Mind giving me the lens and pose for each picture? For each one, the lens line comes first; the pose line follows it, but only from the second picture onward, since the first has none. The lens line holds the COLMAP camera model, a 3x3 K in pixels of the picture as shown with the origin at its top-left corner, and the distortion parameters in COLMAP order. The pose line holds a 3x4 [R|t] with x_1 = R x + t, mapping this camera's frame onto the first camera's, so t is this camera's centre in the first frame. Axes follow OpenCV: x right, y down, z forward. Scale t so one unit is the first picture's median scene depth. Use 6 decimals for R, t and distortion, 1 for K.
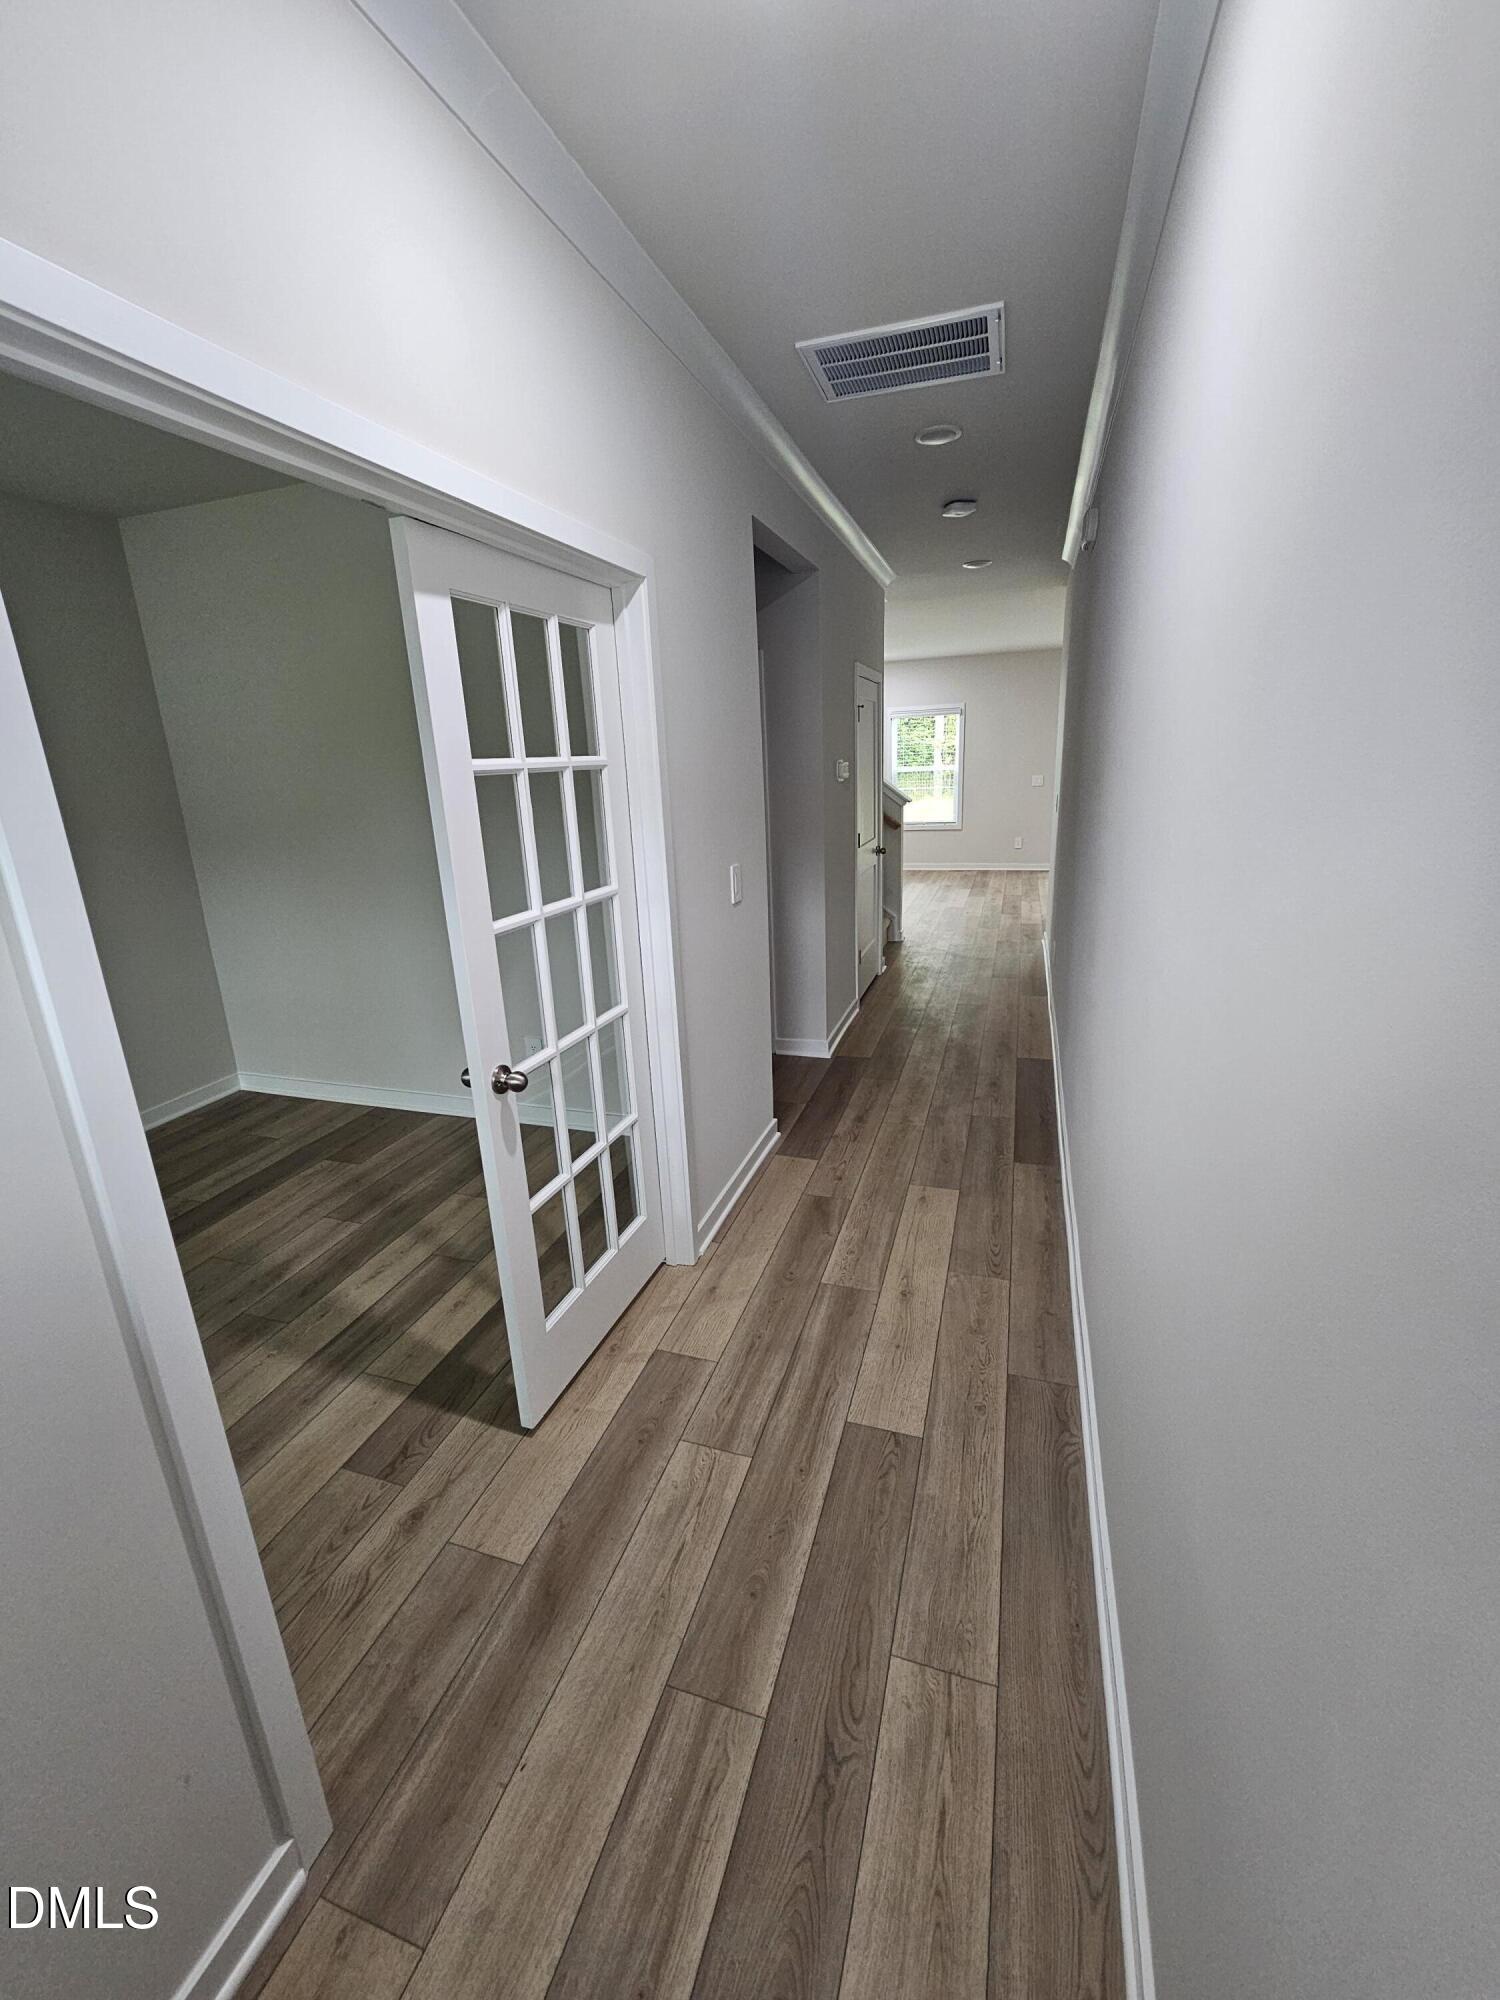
lens RADIAL K [[824.6, 0, 737.9], [0, 824.6, 995.9], [0, 0, 1]] dist [-0.002632, -0.000203]
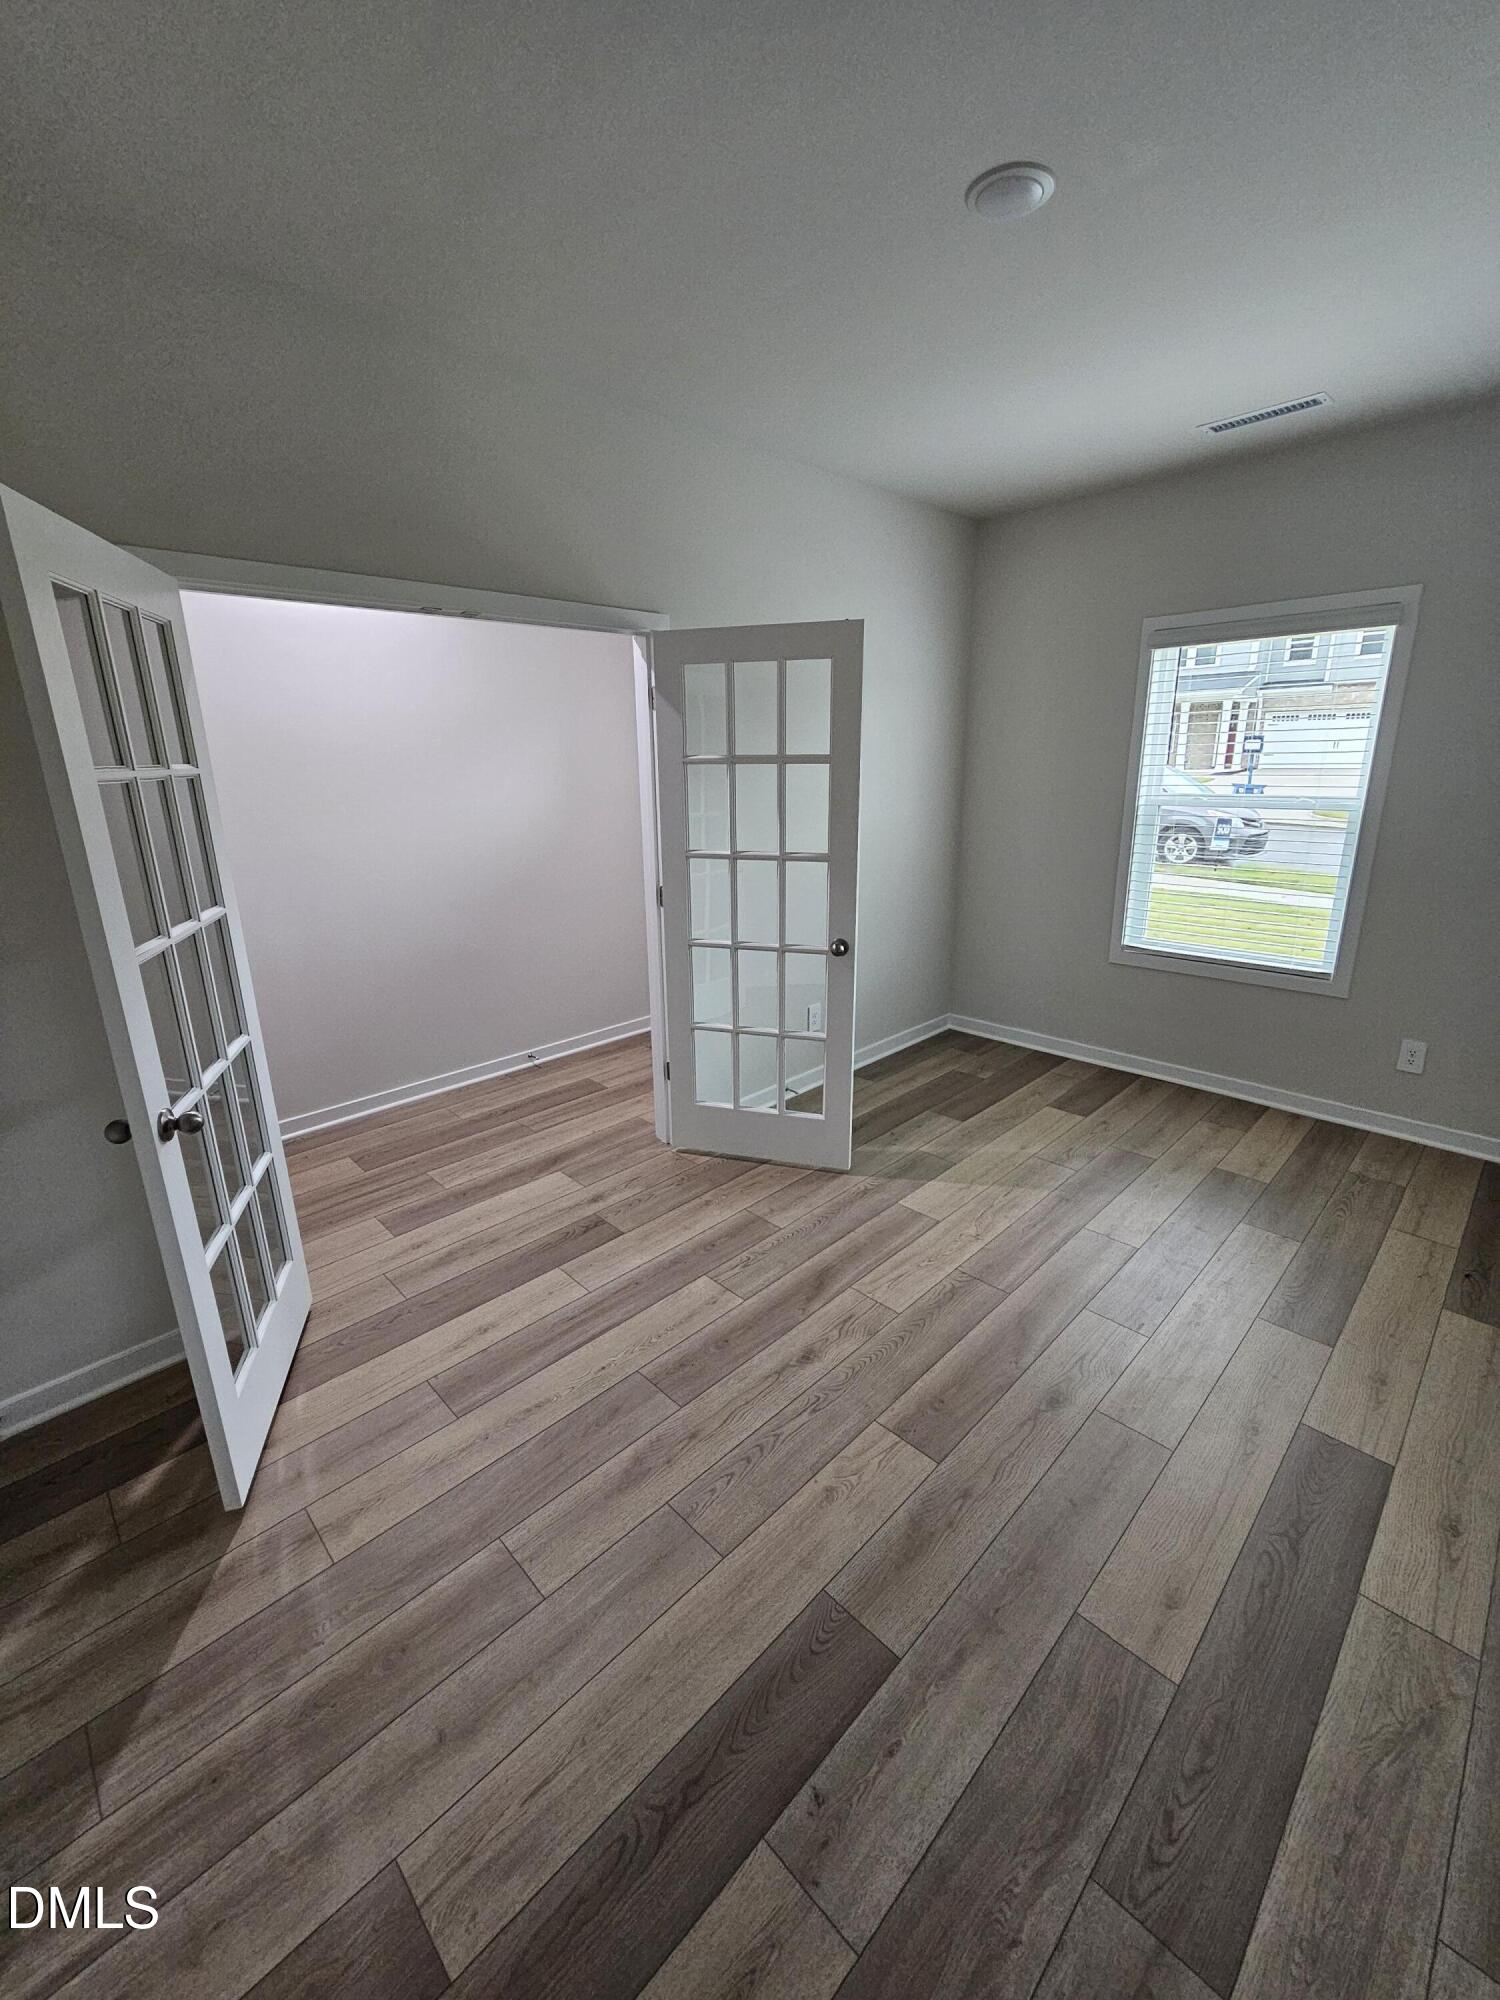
lens RADIAL K [[824.6, 0, 737.9], [0, 824.6, 995.9], [0, 0, 1]] dist [-0.002632, -0.000203]
pose [[-0.889883, -0.071221, 0.450596, -1.381582], [0.180298, 0.852411, 0.490803, -0.508213], [-0.419048, 0.517999, -0.745705, 1.913229]]
